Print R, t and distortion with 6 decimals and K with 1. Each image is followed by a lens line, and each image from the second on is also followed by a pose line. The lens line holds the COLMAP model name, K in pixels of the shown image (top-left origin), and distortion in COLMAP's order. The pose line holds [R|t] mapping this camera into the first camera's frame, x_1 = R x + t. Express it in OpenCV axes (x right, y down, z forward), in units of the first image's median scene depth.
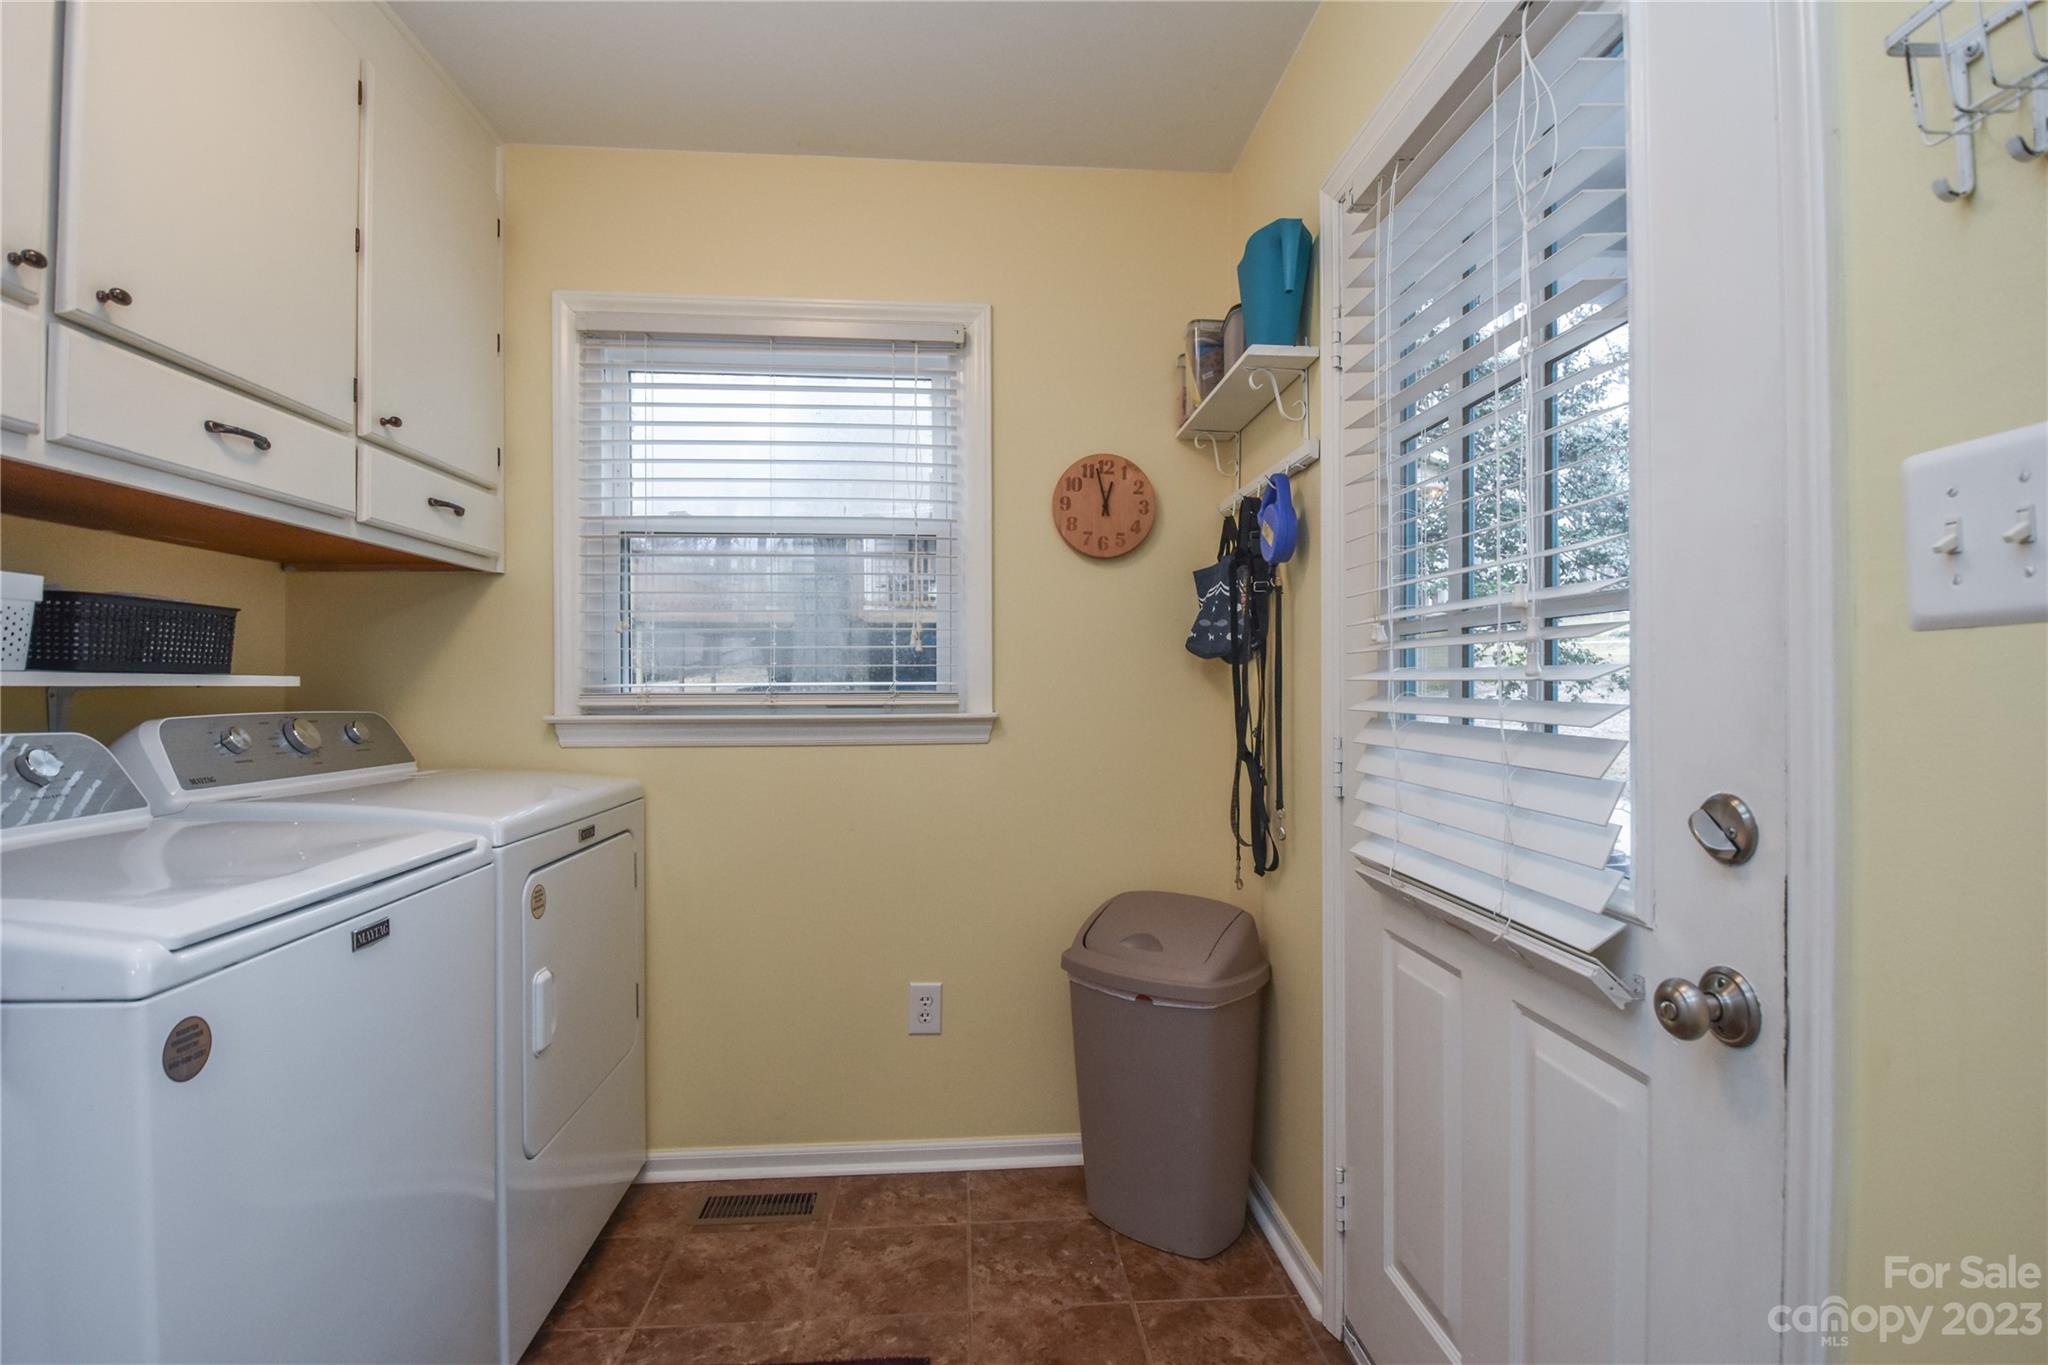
lens RADIAL K [[984.9, 0, 1034.1], [0, 984.9, 679.9], [0, 0, 1]] dist [-0.026822, -0.001560]
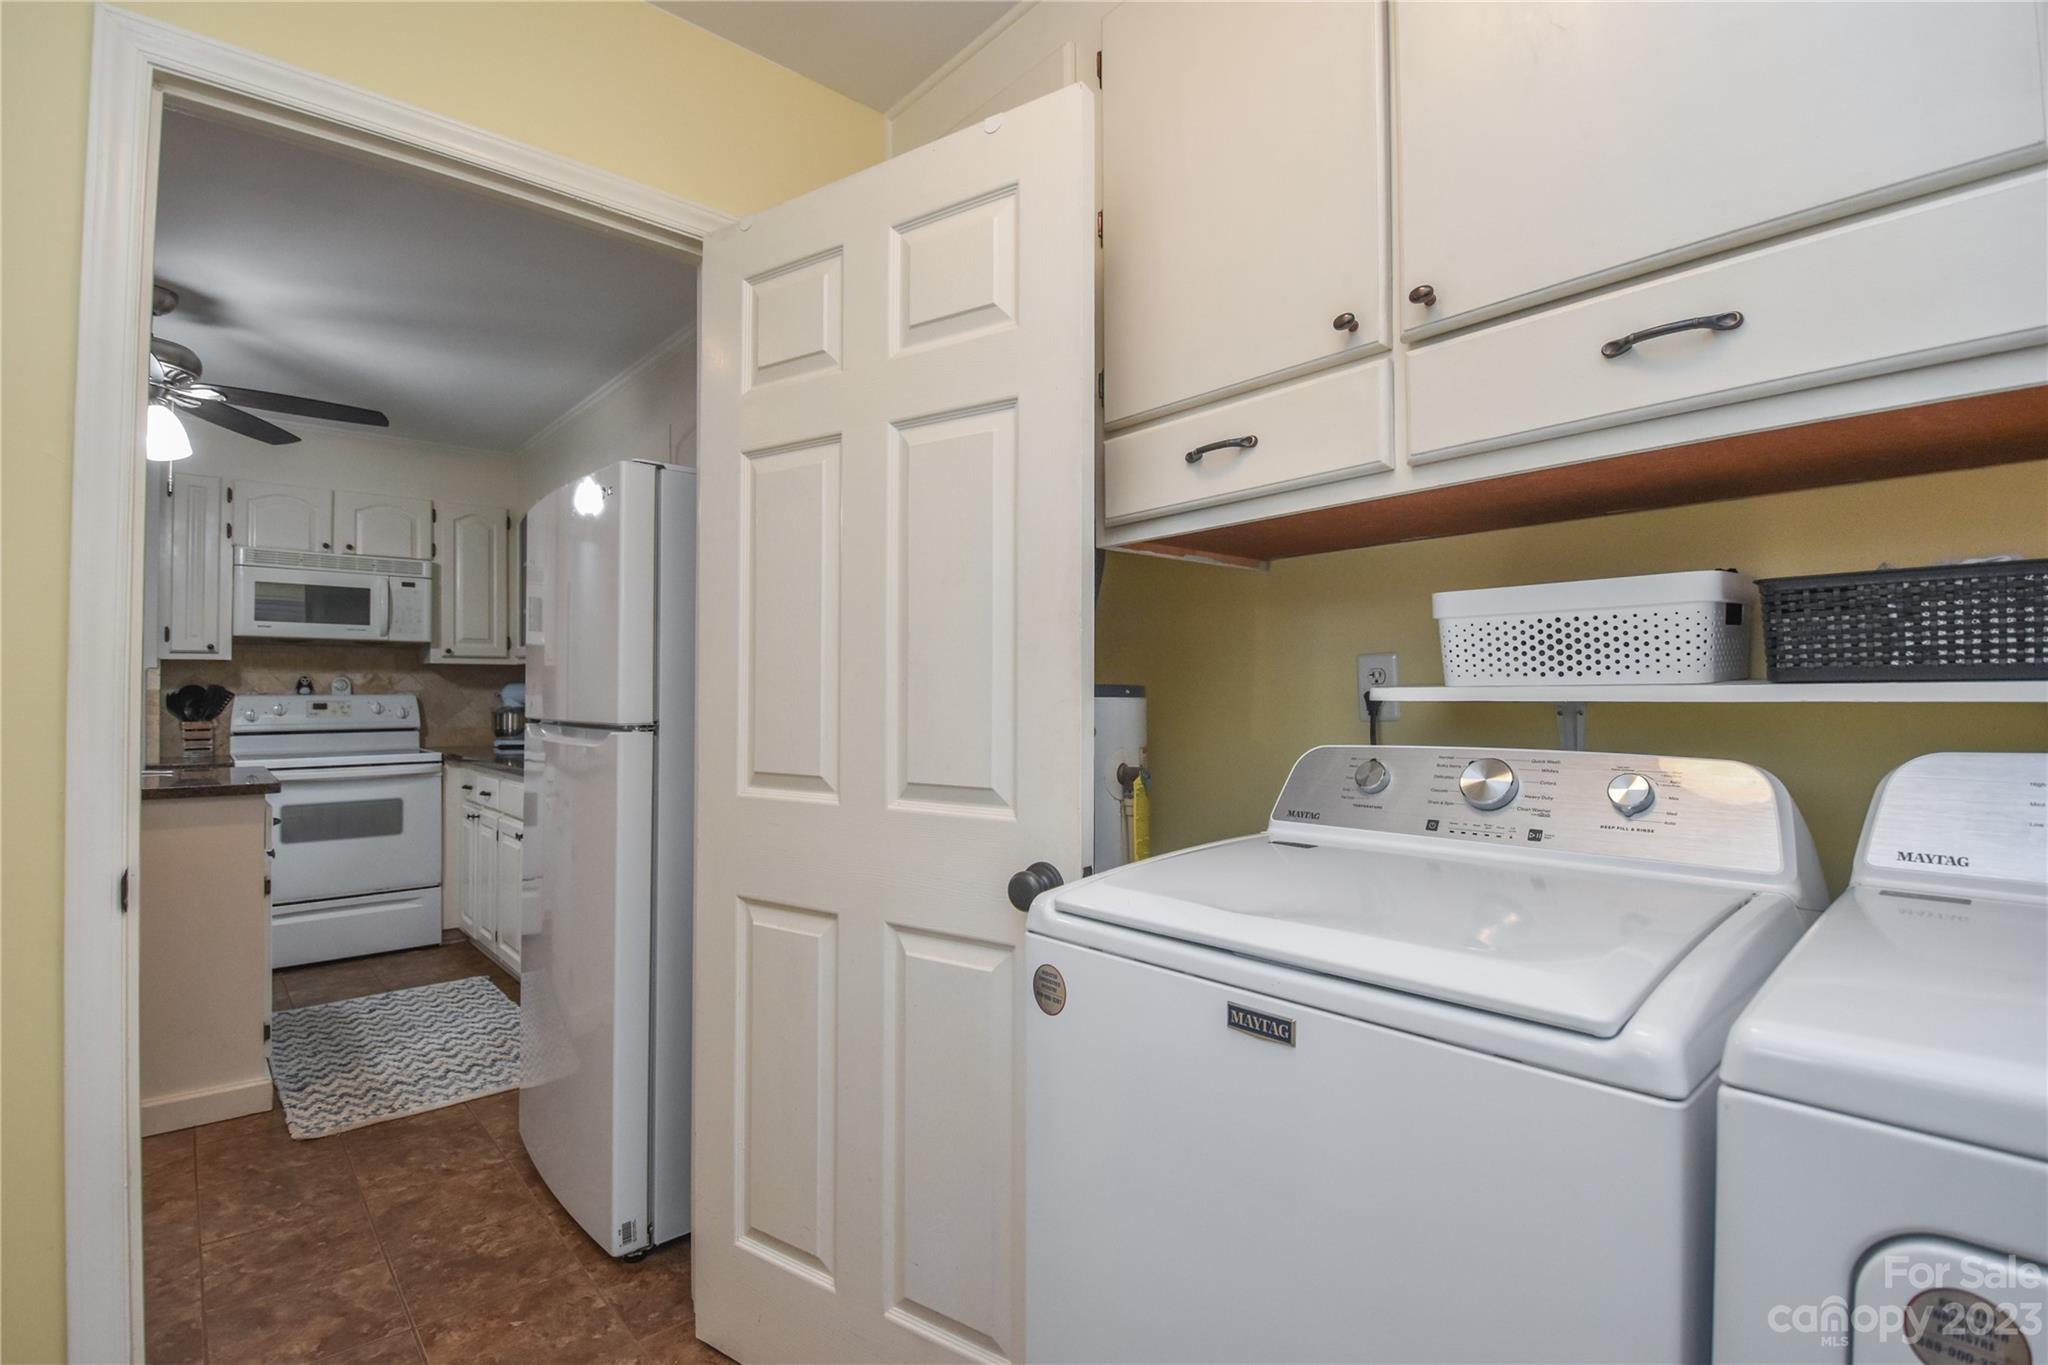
lens RADIAL K [[967.9, 0, 1040.6], [0, 967.9, 675.6], [0, 0, 1]] dist [-0.001941, -0.010698]
pose [[-0.792589, -0.013115, -0.609615, -0.060462], [0.005140, 0.999589, -0.028187, 0.004584], [0.609734, -0.025474, -0.792197, 1.314200]]
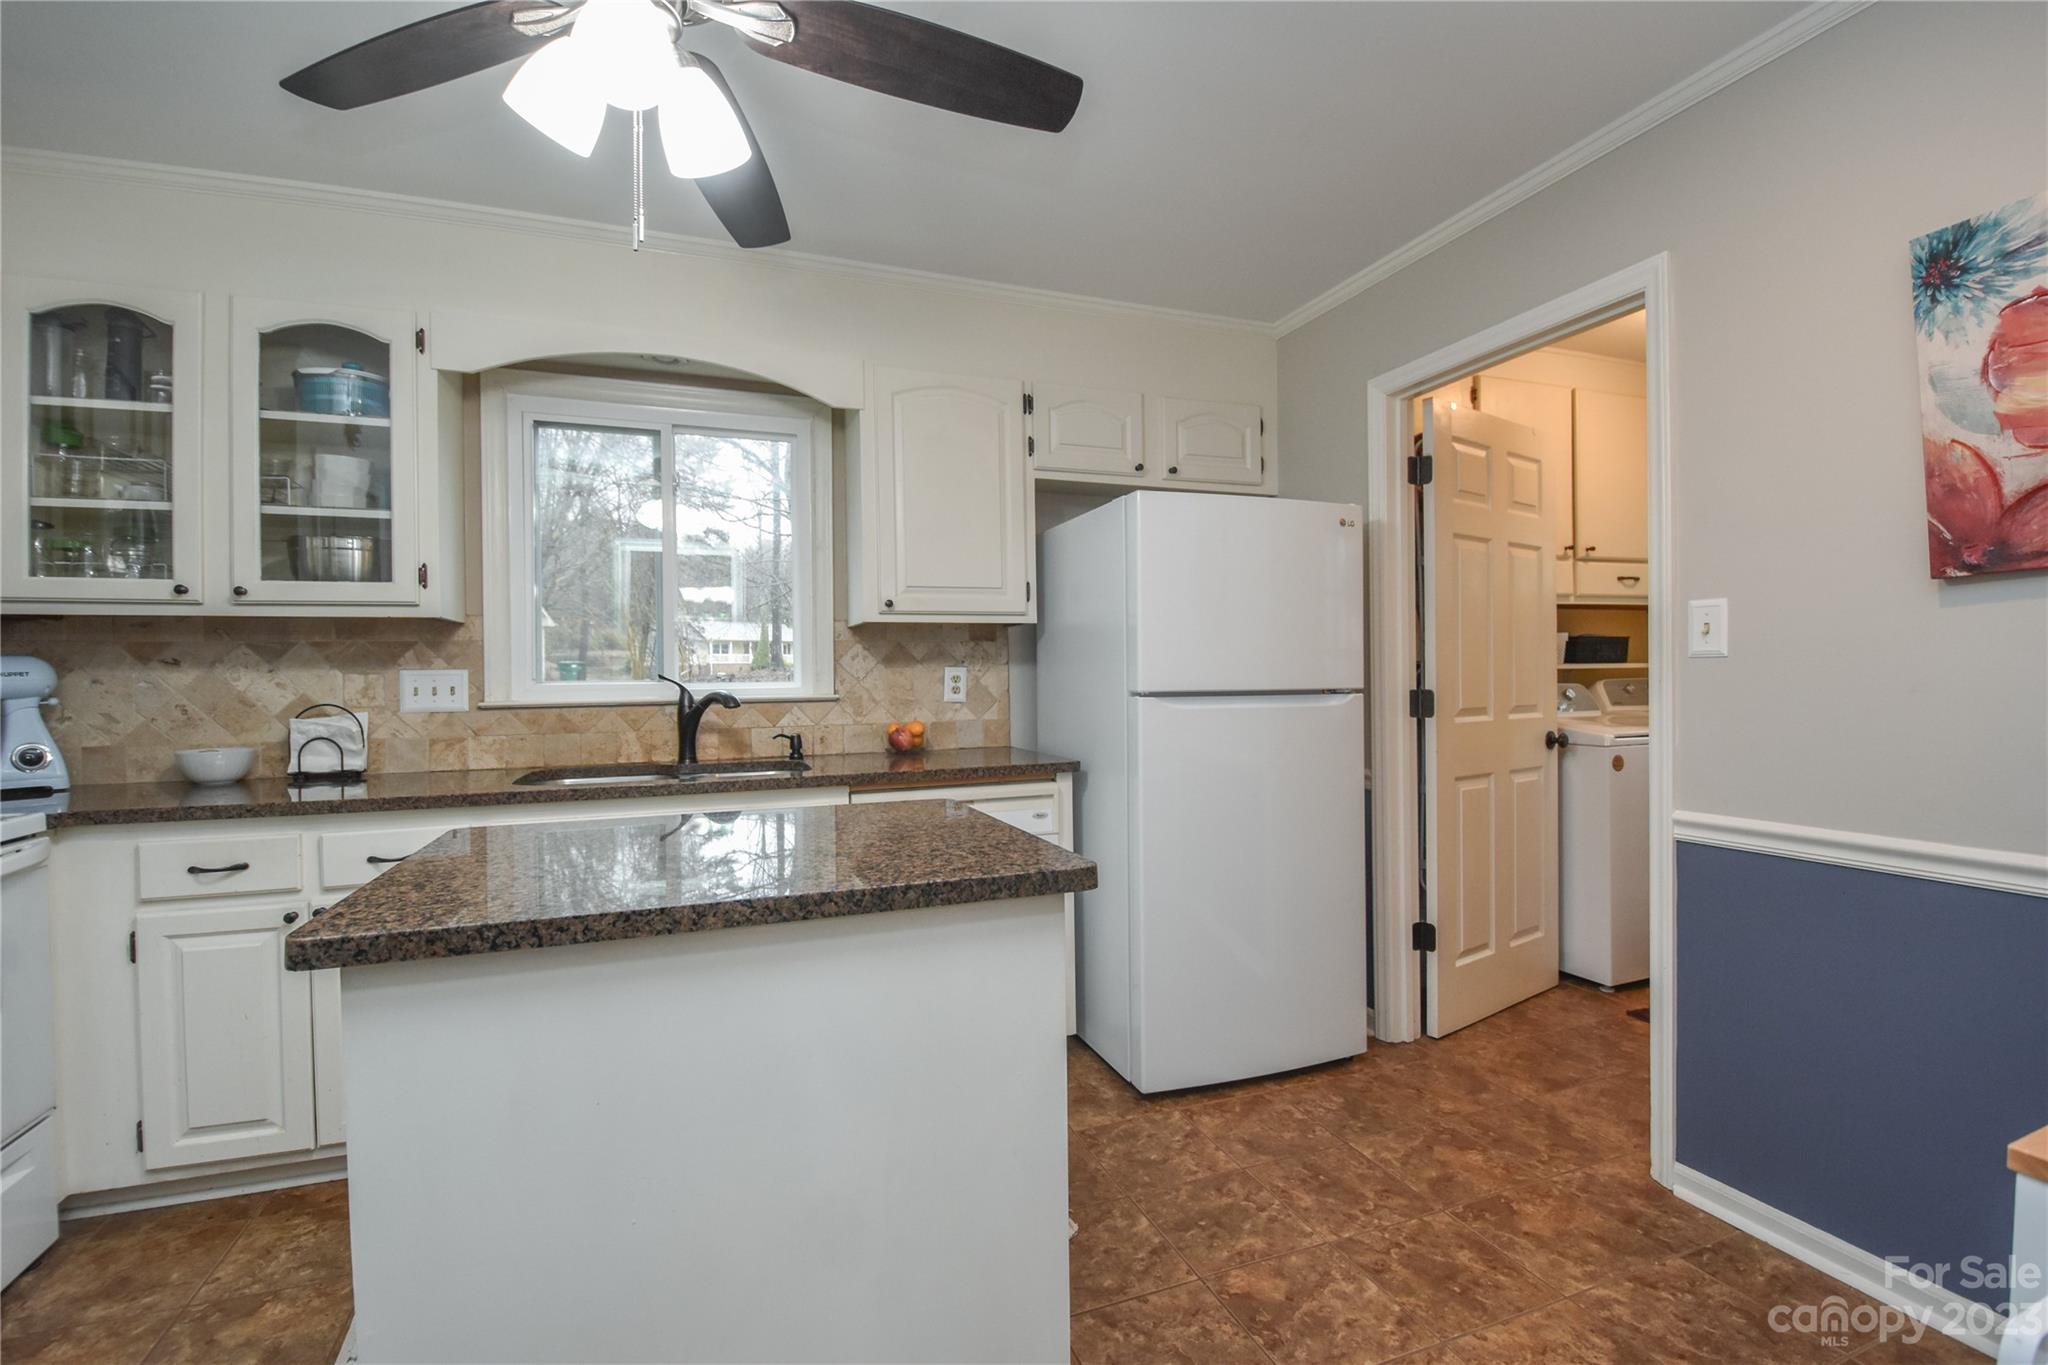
lens RADIAL K [[897.2, 0, 1033.5], [0, 897.2, 680.7], [0, 0, 1]] dist [0.001244, -0.013176]
pose [[0.291047, 0.001758, -0.956707, 1.213579], [0.020220, 0.999764, 0.007988, -0.012868], [0.956495, -0.021670, 0.290943, -1.480716]]
